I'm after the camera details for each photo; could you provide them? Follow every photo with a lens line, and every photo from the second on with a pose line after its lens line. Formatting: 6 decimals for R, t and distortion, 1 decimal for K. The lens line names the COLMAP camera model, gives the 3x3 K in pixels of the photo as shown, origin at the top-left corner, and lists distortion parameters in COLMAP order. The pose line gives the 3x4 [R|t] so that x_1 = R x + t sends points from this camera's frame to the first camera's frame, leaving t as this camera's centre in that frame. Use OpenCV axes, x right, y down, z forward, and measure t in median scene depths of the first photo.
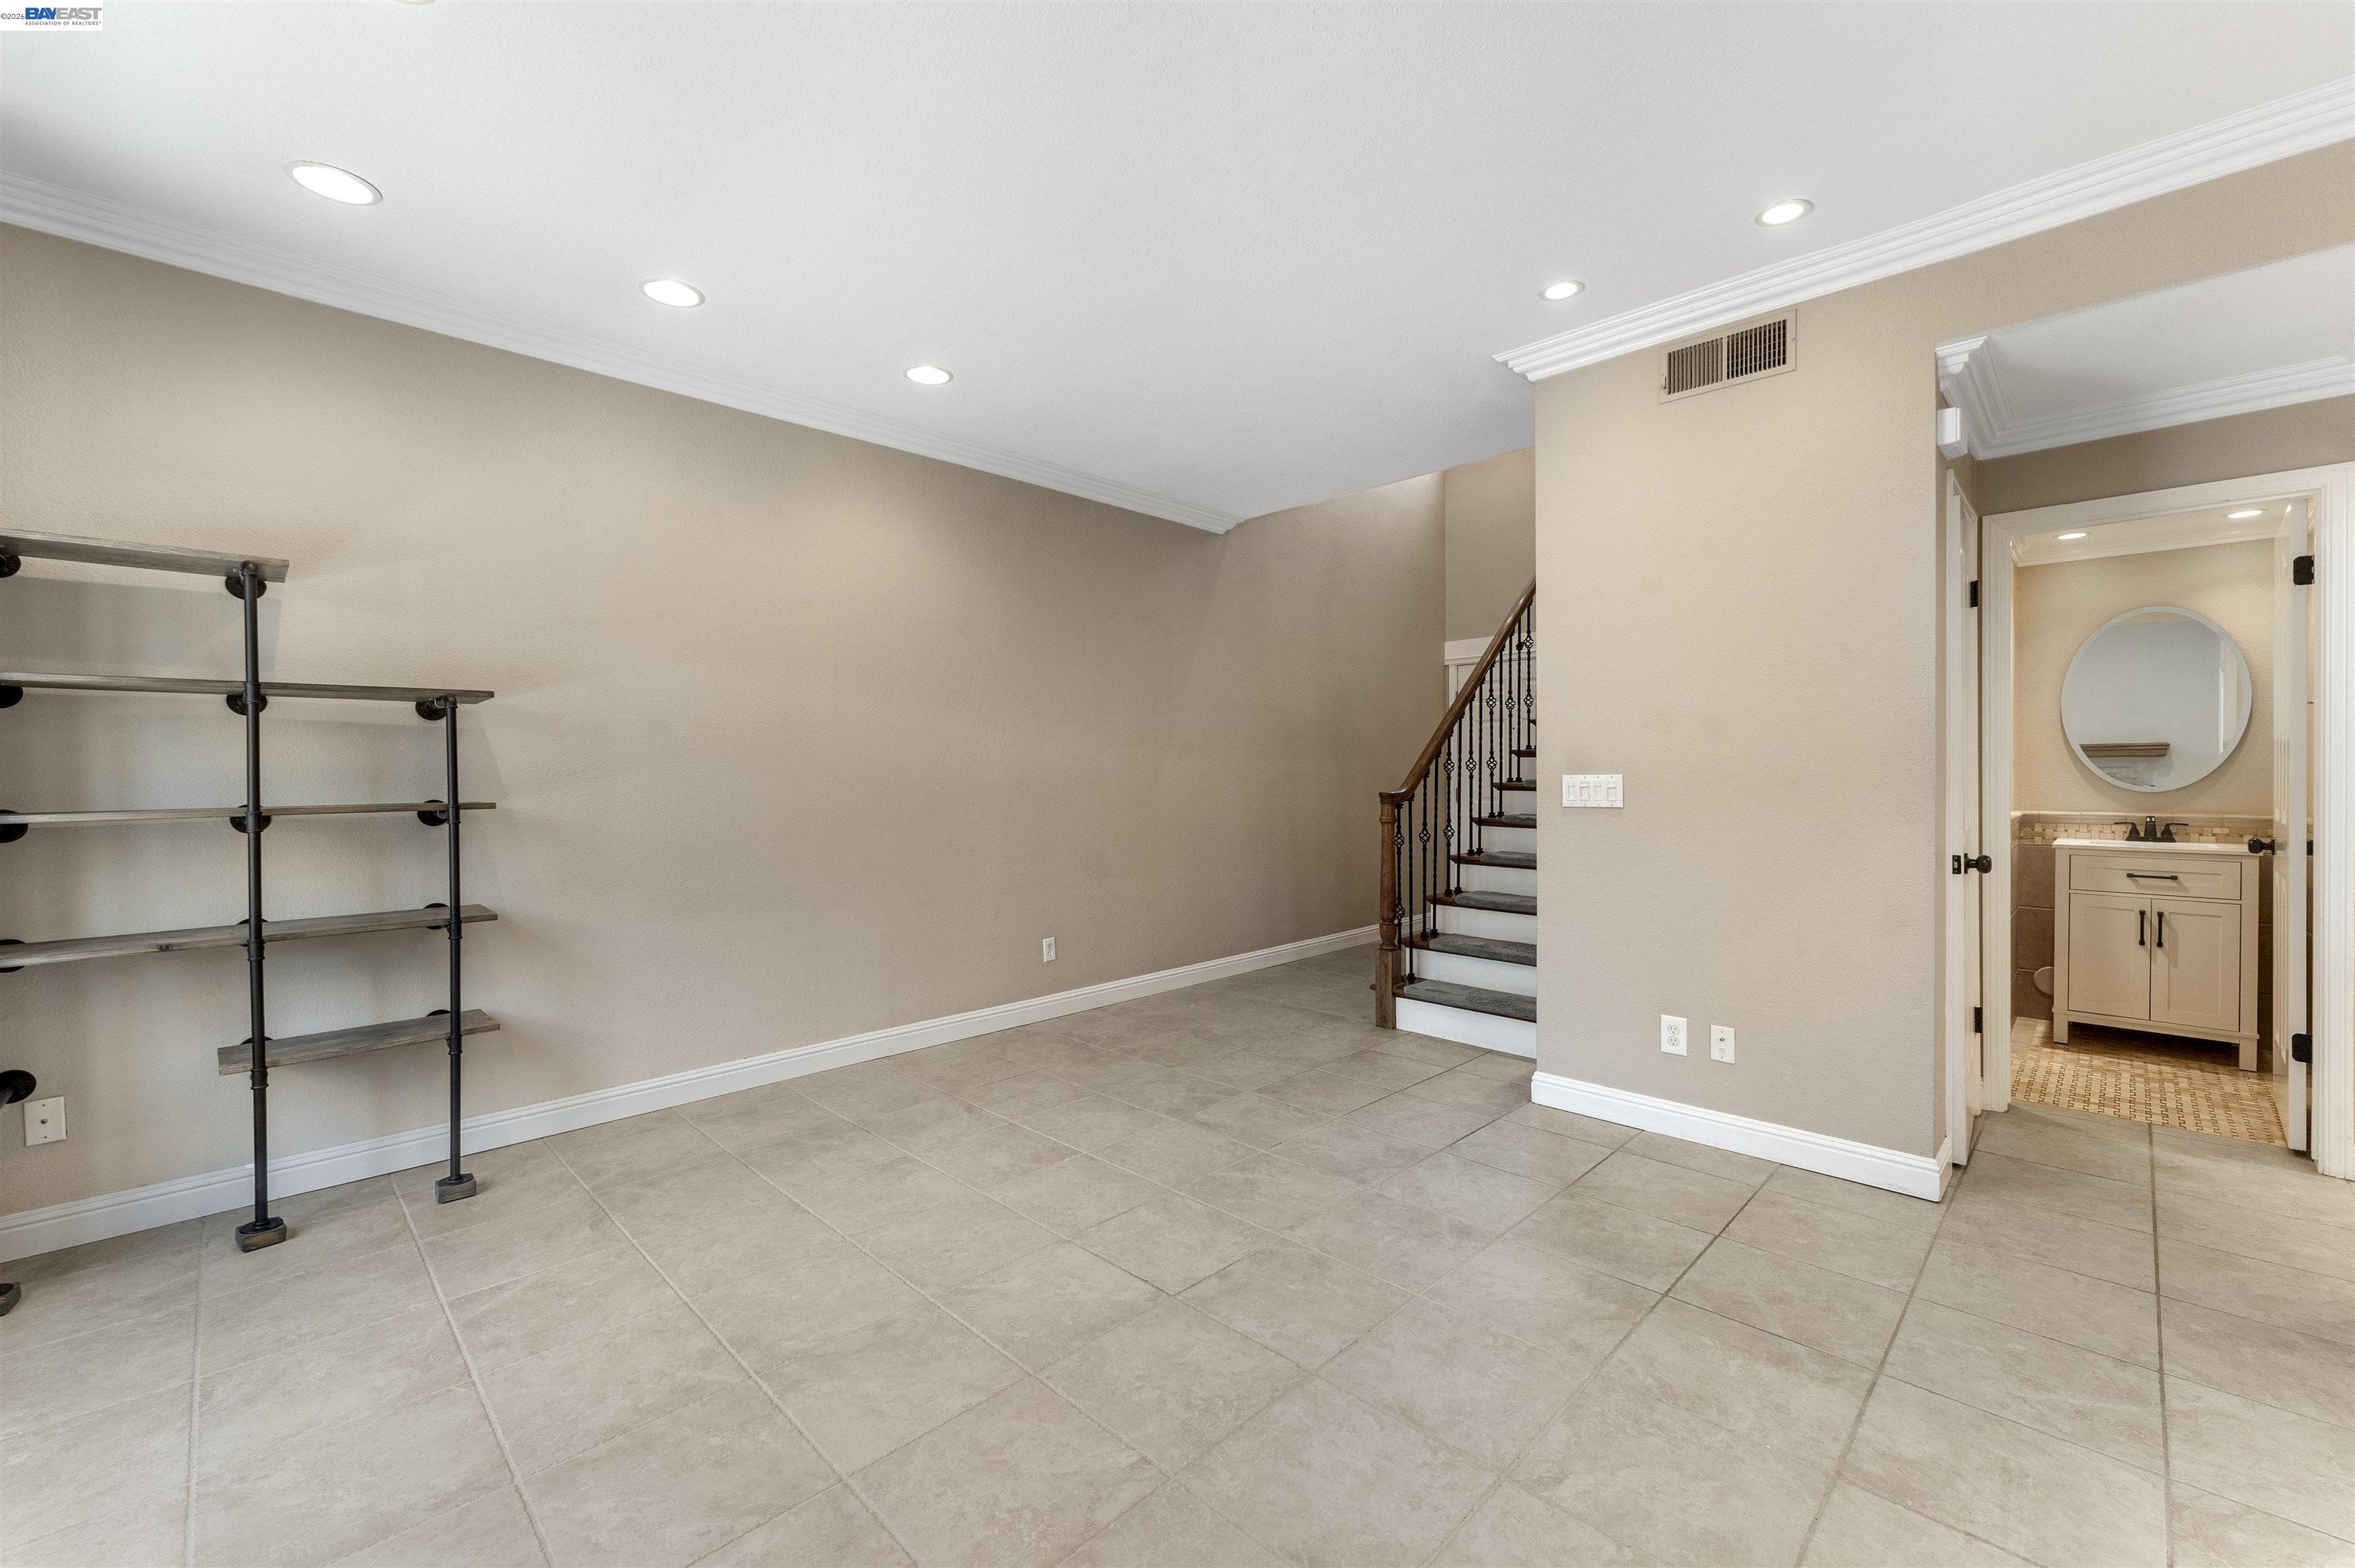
lens RADIAL K [[957.0, 0, 1169.1], [0, 957.0, 788.4], [0, 0, 1]] dist [-0.000401, 0.000223]
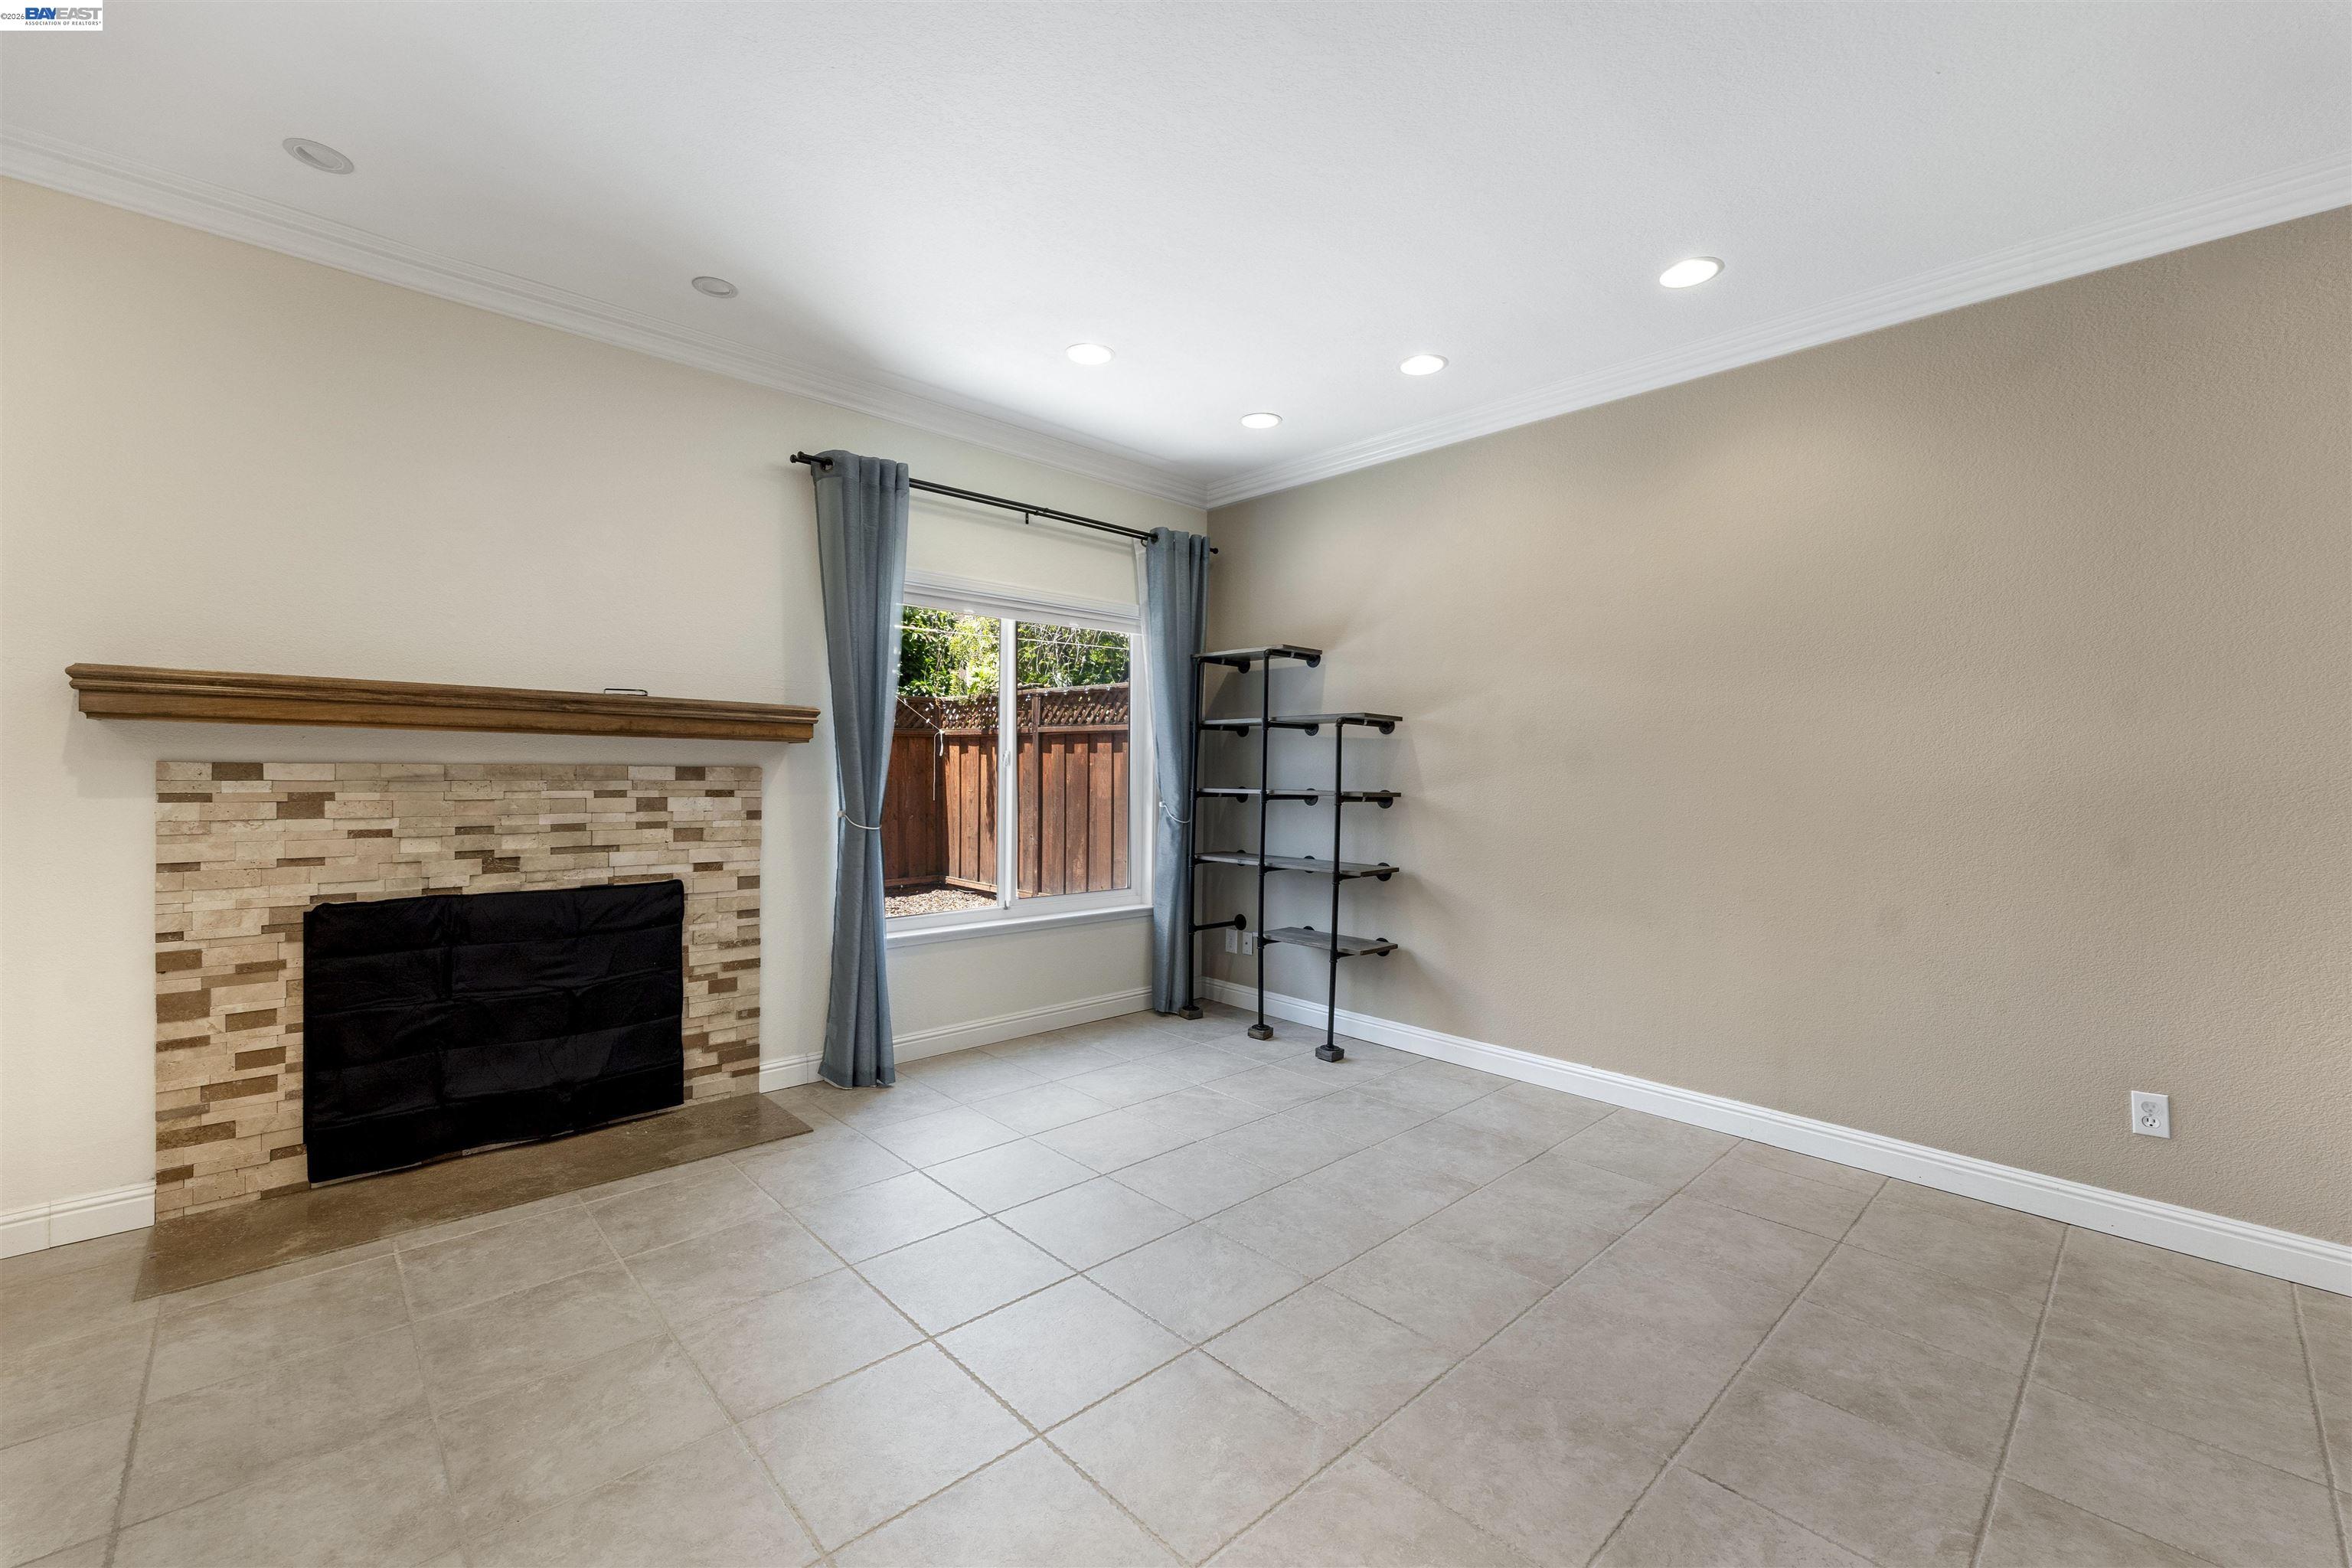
lens RADIAL K [[971.0, 0, 1185.1], [0, 971.0, 766.1], [0, 0, 1]] dist [-0.000688, 0.000104]
pose [[-0.021434, 0.004193, -0.999761, 0.706306], [-0.033761, 0.999418, 0.004916, -0.020914], [0.999200, 0.033858, -0.021280, 0.753696]]
